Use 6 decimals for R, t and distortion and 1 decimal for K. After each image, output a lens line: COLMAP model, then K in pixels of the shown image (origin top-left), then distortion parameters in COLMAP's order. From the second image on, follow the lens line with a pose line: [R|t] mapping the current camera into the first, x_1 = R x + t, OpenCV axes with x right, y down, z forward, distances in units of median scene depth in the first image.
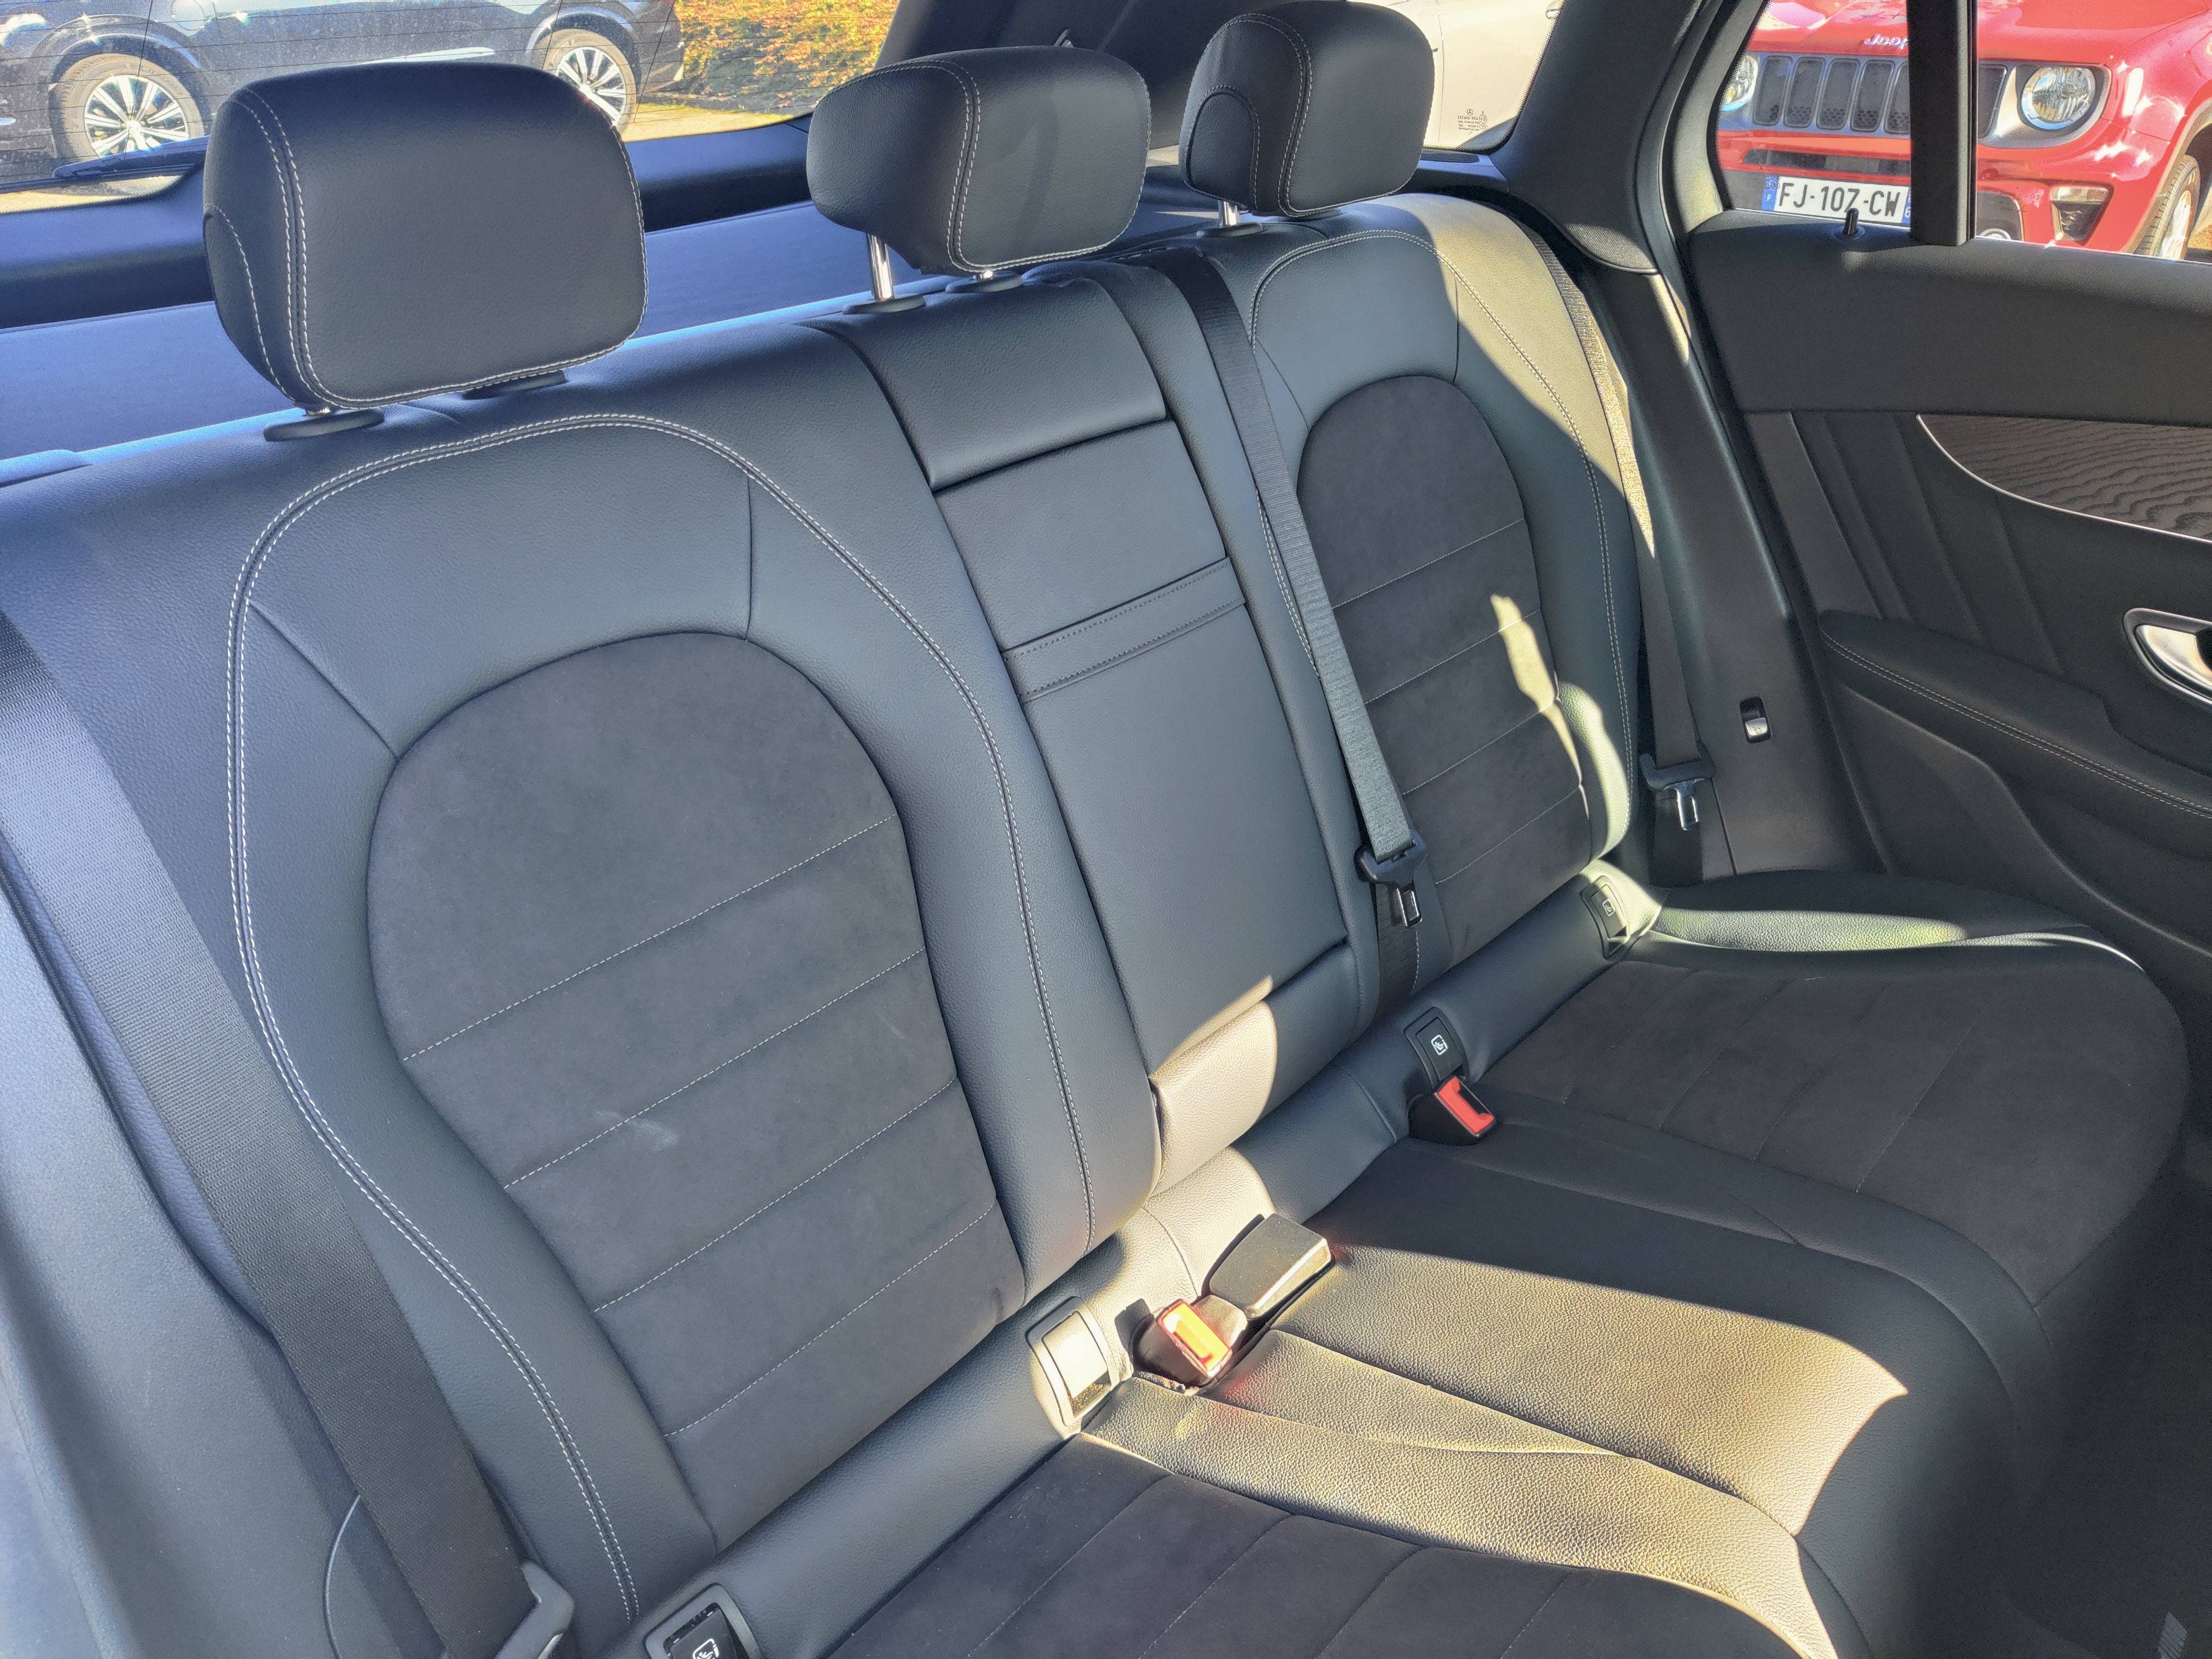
lens RADIAL K [[1666.8, 0, 1090.6], [0, 1666.8, 864.5], [0, 0, 1]] dist [0.003718, -0.016027]
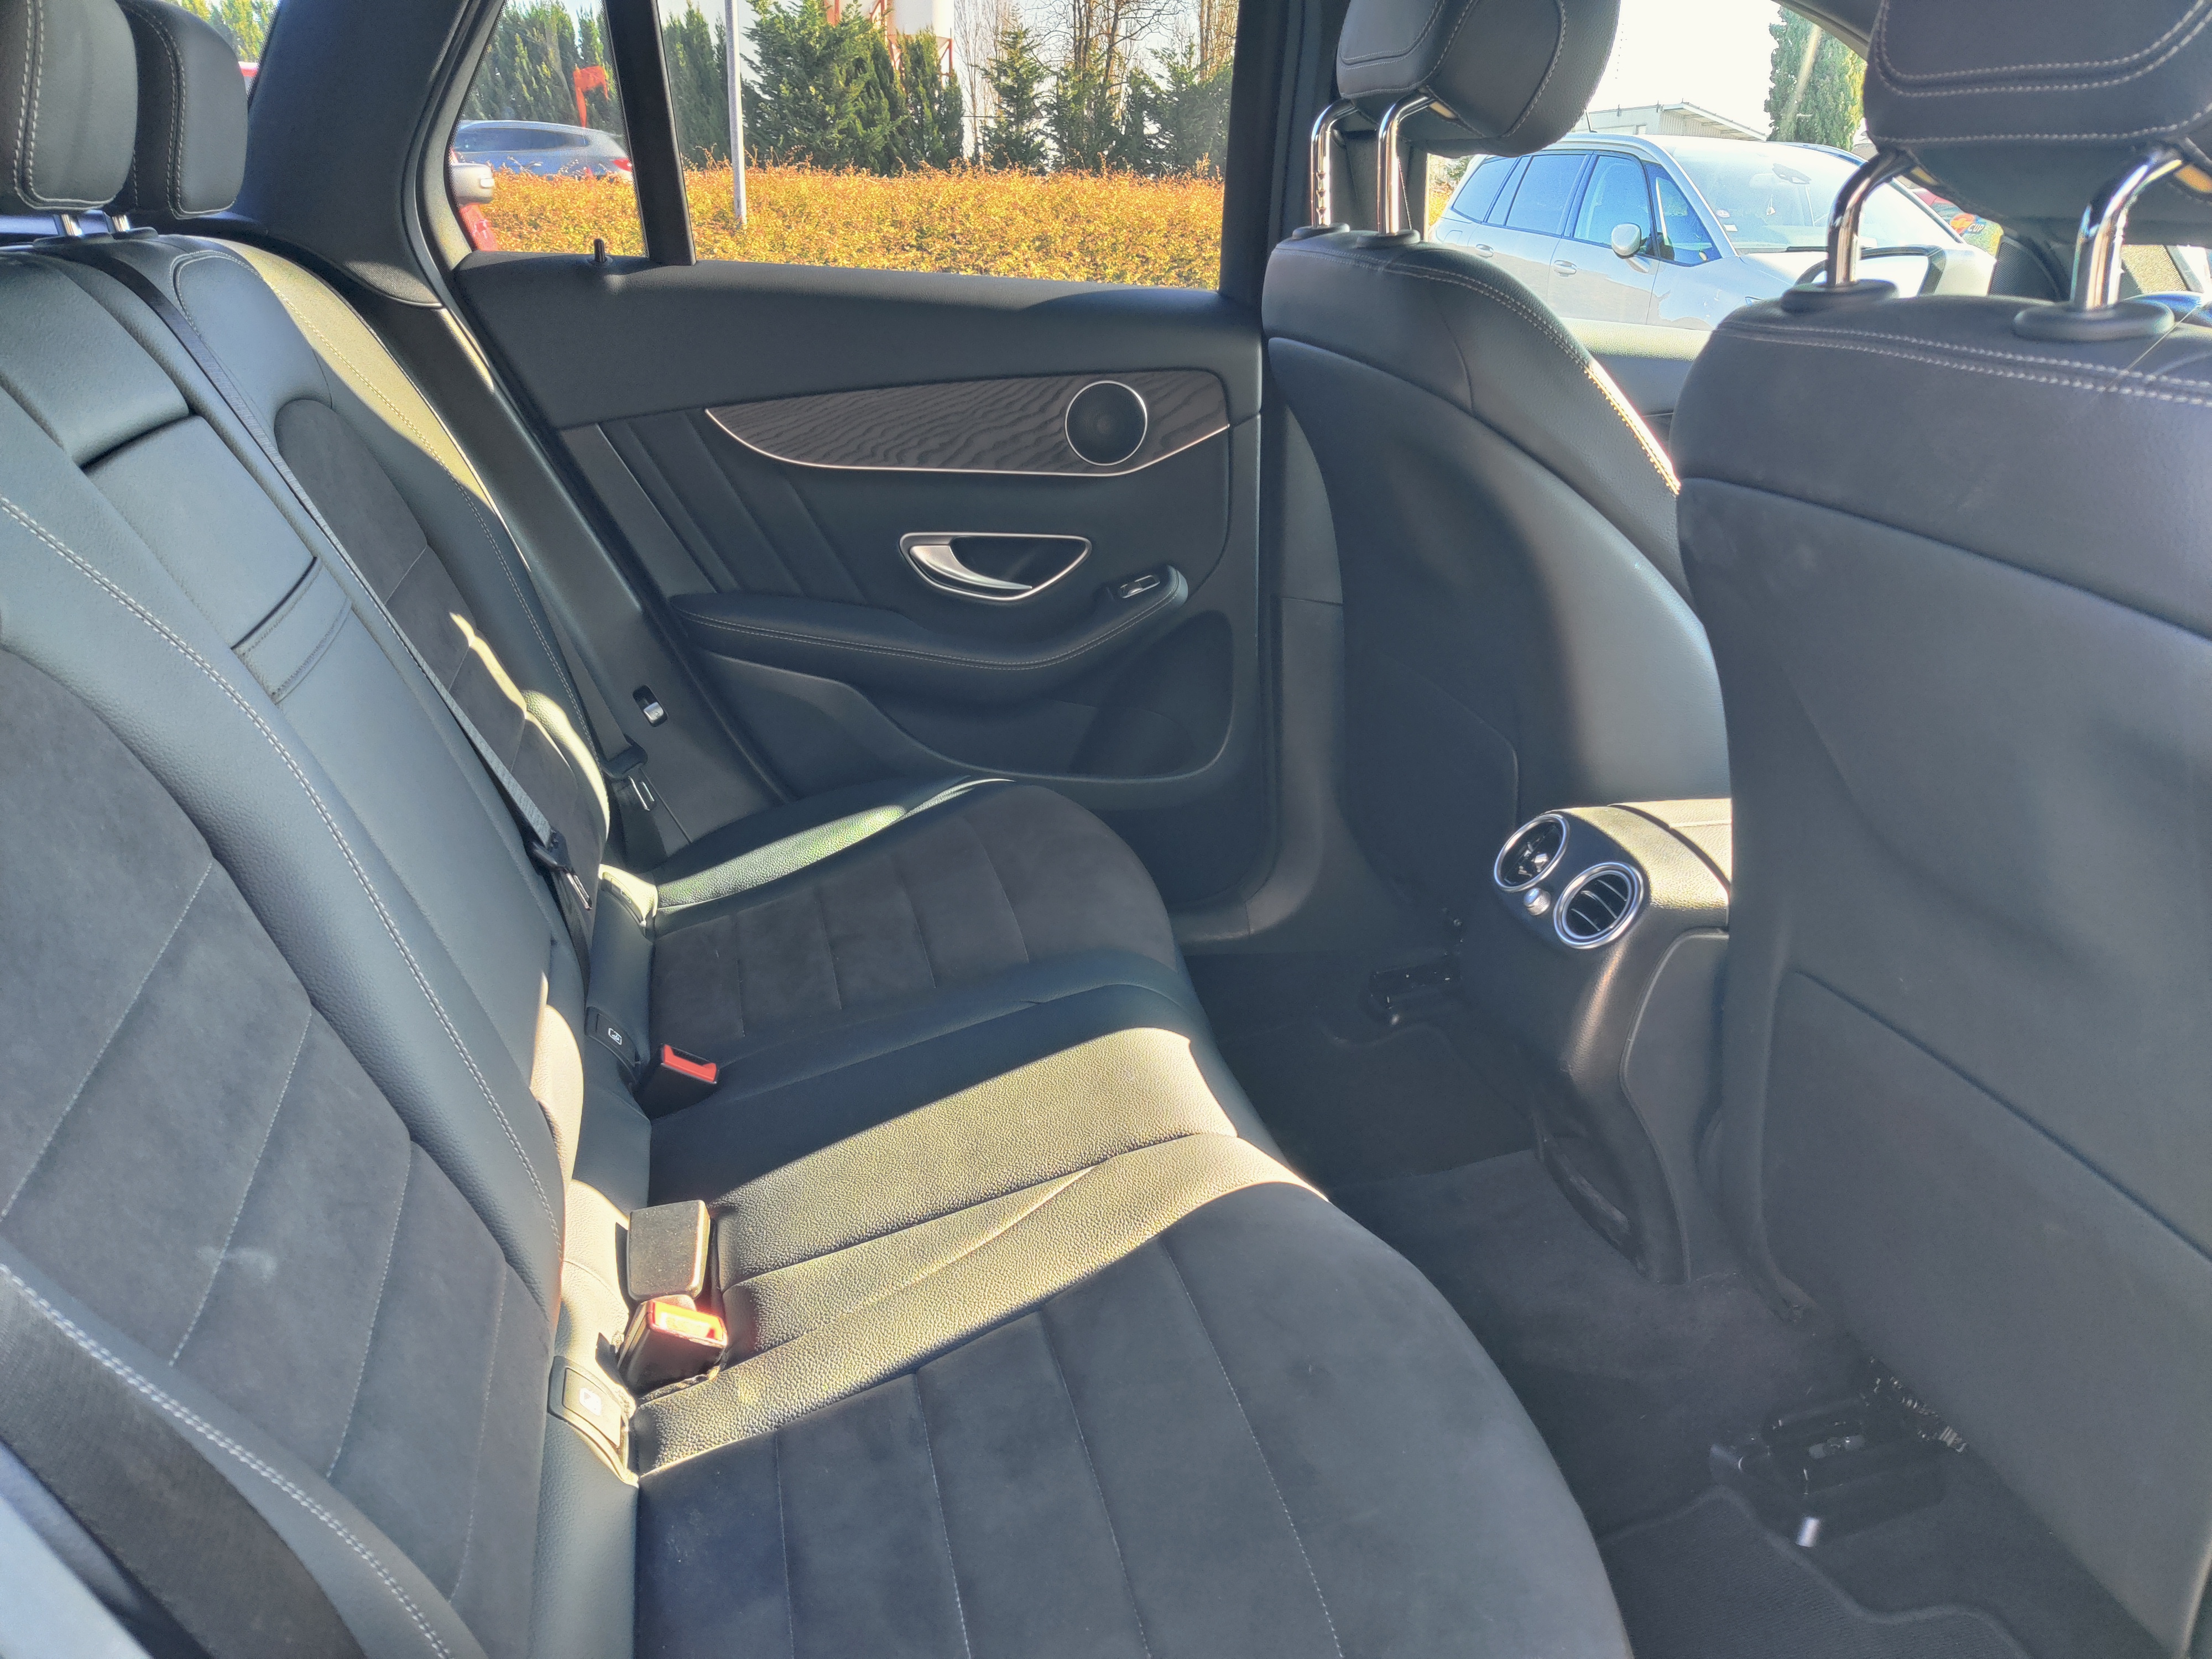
lens RADIAL K [[1666.8, 0, 1121.7], [0, 1666.8, 836.7], [0, 0, 1]] dist [0.003718, -0.016027]
pose [[0.565734, -0.269176, 0.779416, -0.337319], [0.370059, 0.927566, 0.051735, 0.056877], [-0.736886, 0.259162, 0.624367, 0.133839]]
